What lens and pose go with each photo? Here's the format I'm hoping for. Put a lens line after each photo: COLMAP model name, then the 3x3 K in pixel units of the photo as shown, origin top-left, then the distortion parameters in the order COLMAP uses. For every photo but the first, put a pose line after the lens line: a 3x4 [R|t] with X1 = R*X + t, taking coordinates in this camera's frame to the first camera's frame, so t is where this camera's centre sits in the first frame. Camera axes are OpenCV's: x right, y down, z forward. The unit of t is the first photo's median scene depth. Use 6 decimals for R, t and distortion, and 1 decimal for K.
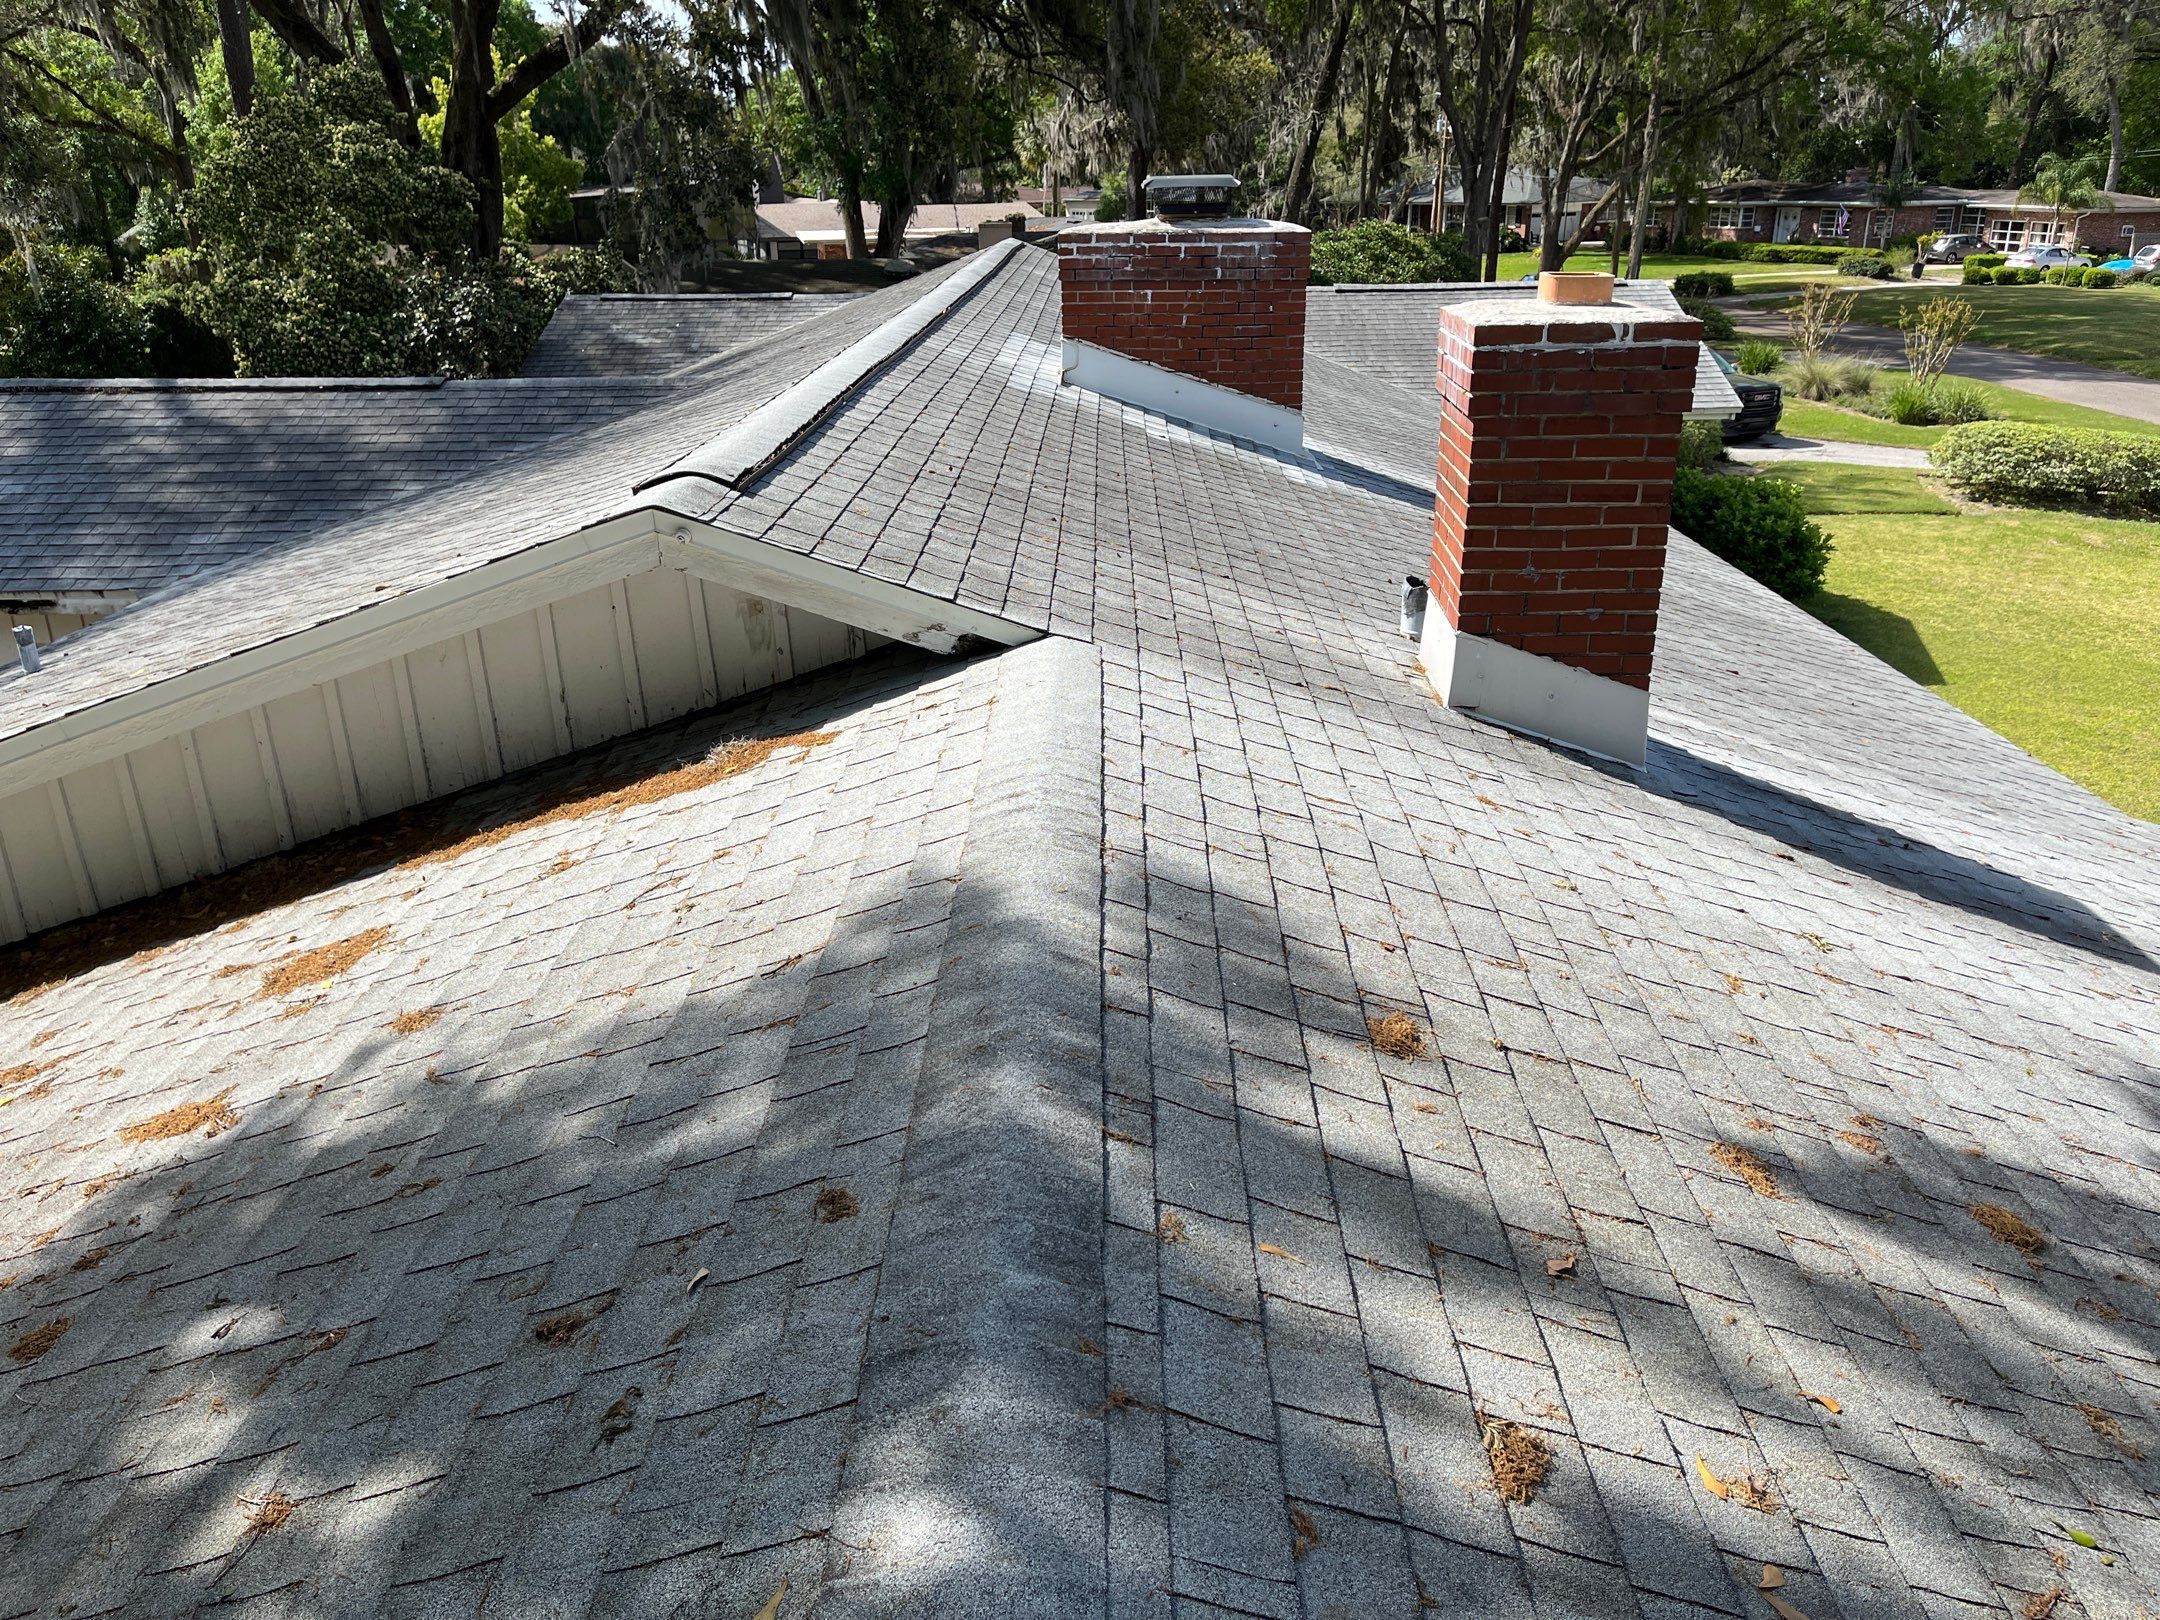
lens RADIAL K [[1570.3, 0, 1087.6], [0, 1570.3, 833.2], [0, 0, 1]] dist [0.073260, -0.113767]
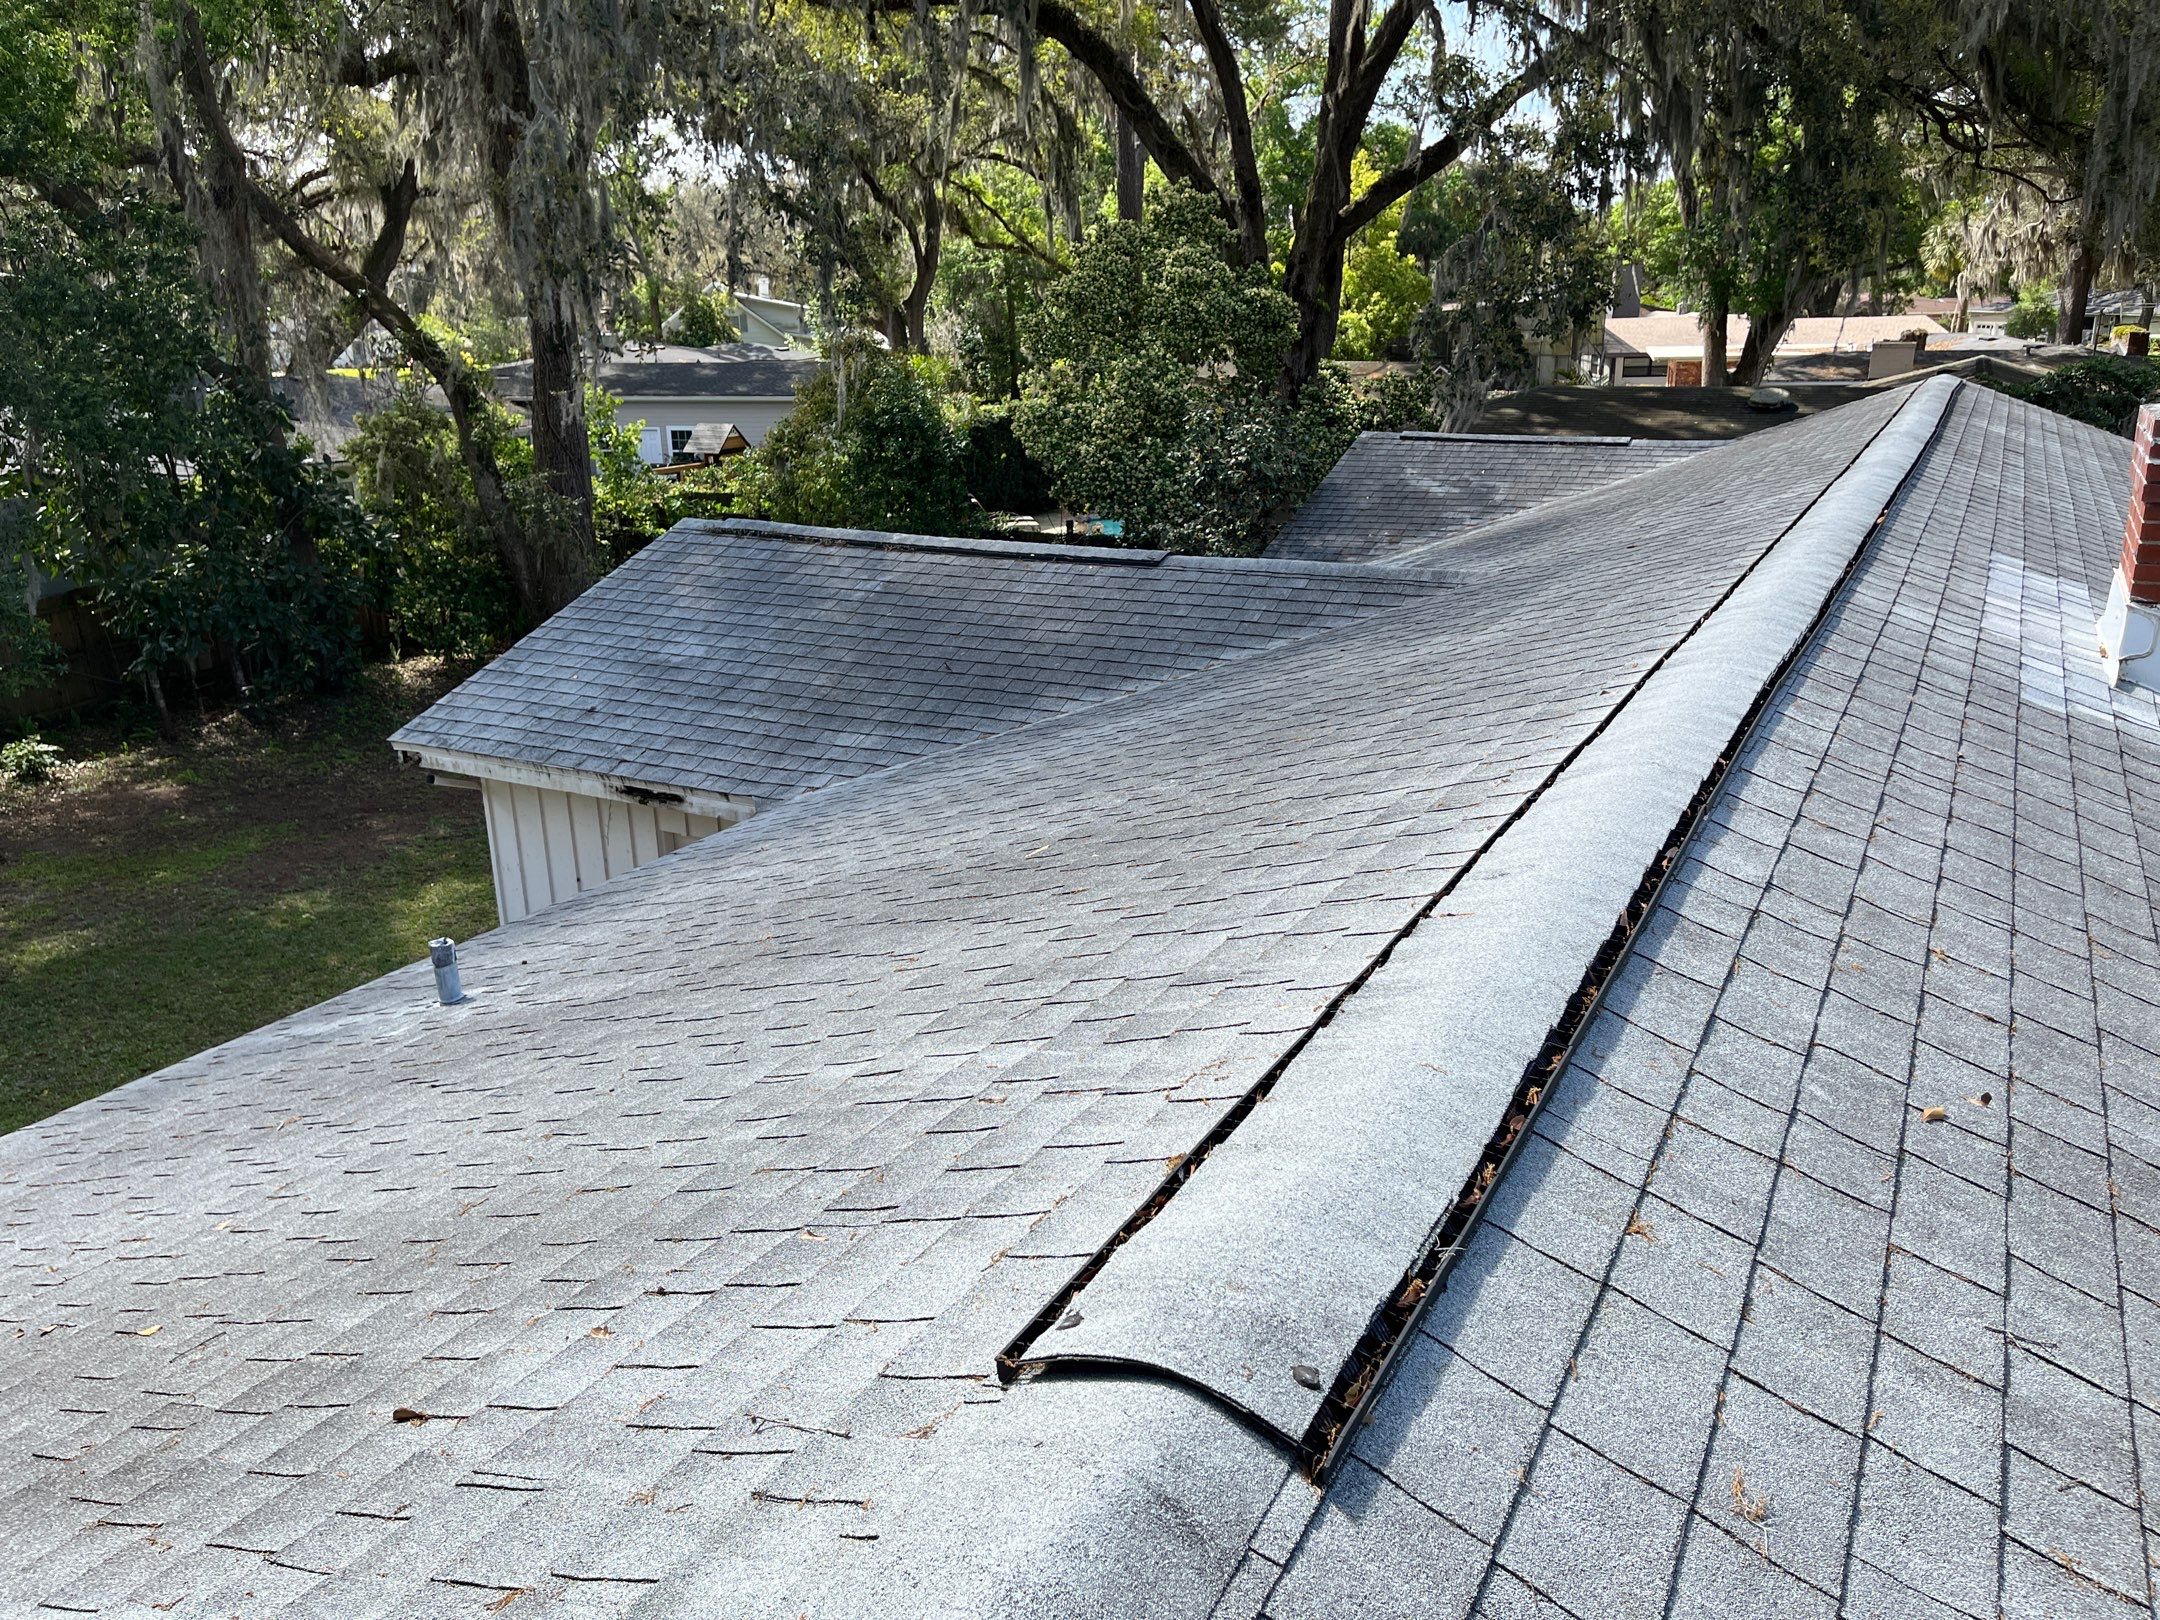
lens RADIAL K [[1616.9, 0, 1080.0], [0, 1616.9, 810.0], [0, 0, 1]] dist [0.021801, -0.075708]
pose [[0.880159, 0.134384, -0.455258, -0.028943], [-0.170652, 0.984547, -0.039305, -0.065130], [0.442941, 0.112285, 0.889491, 0.145934]]
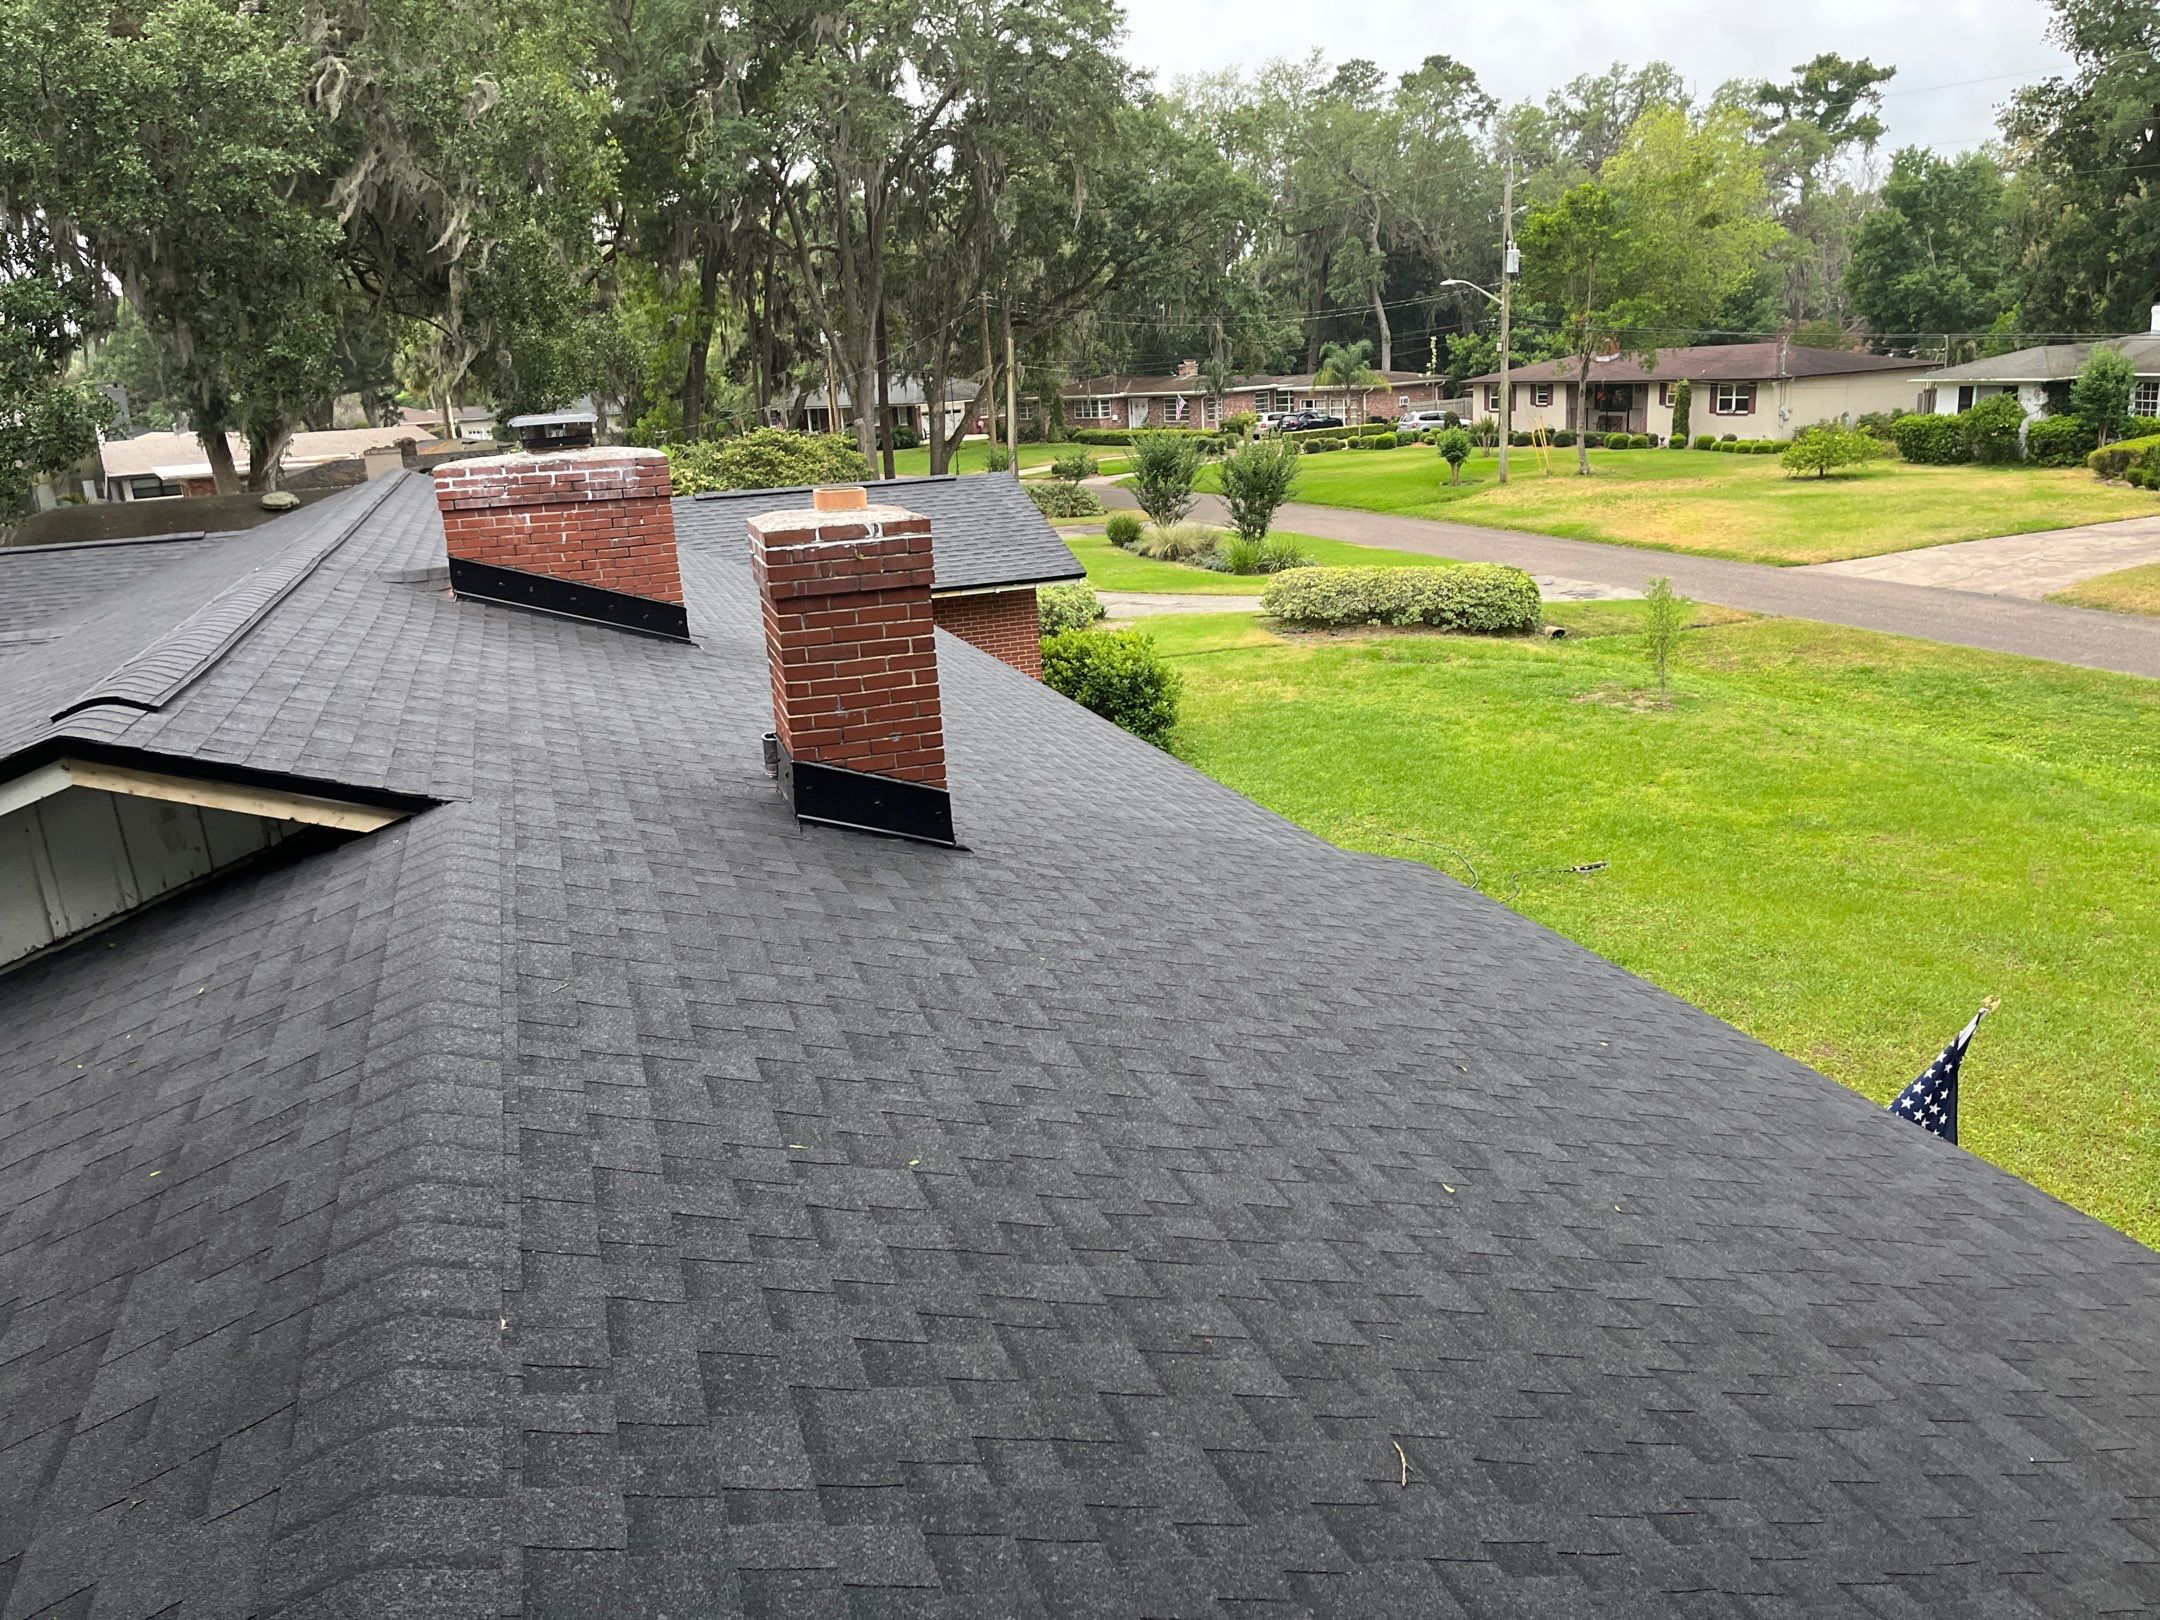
lens RADIAL K [[1617.1, 0, 1080.0], [0, 1617.1, 810.0], [0, 0, 1]] dist [-0.003539, 0.000526]
pose [[0.940335, -0.126379, 0.315909, 0.005538], [0.167305, 0.980205, -0.105868, 0.012139], [-0.296275, 0.152405, 0.942865, -0.041182]]
